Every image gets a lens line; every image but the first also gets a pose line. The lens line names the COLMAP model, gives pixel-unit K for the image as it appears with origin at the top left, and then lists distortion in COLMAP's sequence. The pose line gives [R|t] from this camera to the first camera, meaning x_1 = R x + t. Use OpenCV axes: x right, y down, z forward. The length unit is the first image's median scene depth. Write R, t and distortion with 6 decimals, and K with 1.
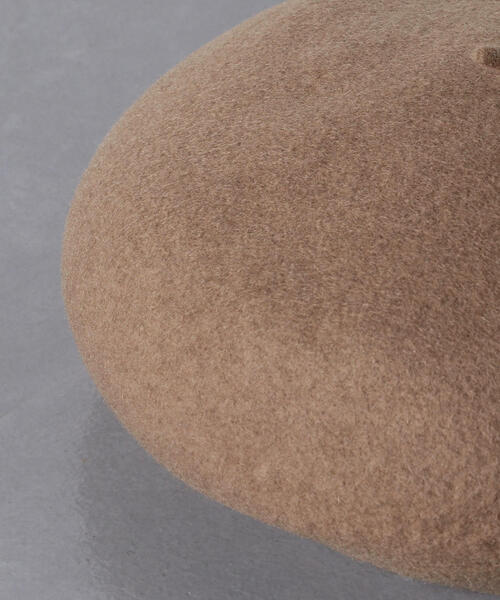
lens RADIAL K [[2520.4, 0, 254.2], [0, 2520.4, 300.7], [0, 0, 1]] dist [0.132481, 0.000000]
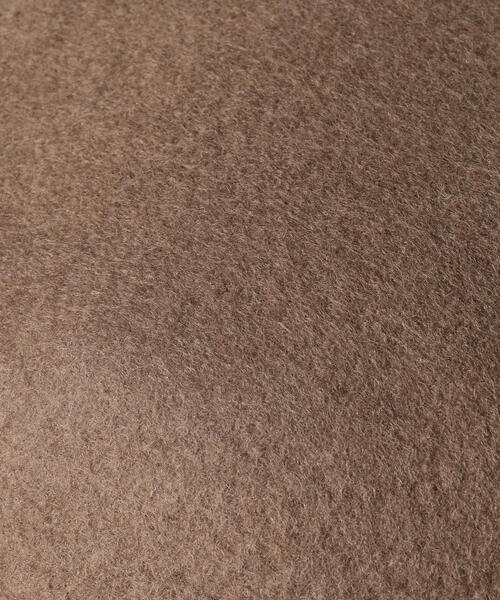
lens RADIAL K [[2520.4, 0, 247.8], [0, 2520.4, 298.7], [0, 0, 1]] dist [0.132481, 0.000000]
pose [[0.999669, 0.019392, -0.016882, 0.091706], [-0.017172, 0.992261, 0.122976, -0.073136], [0.019136, -0.122645, 0.992266, 0.391948]]
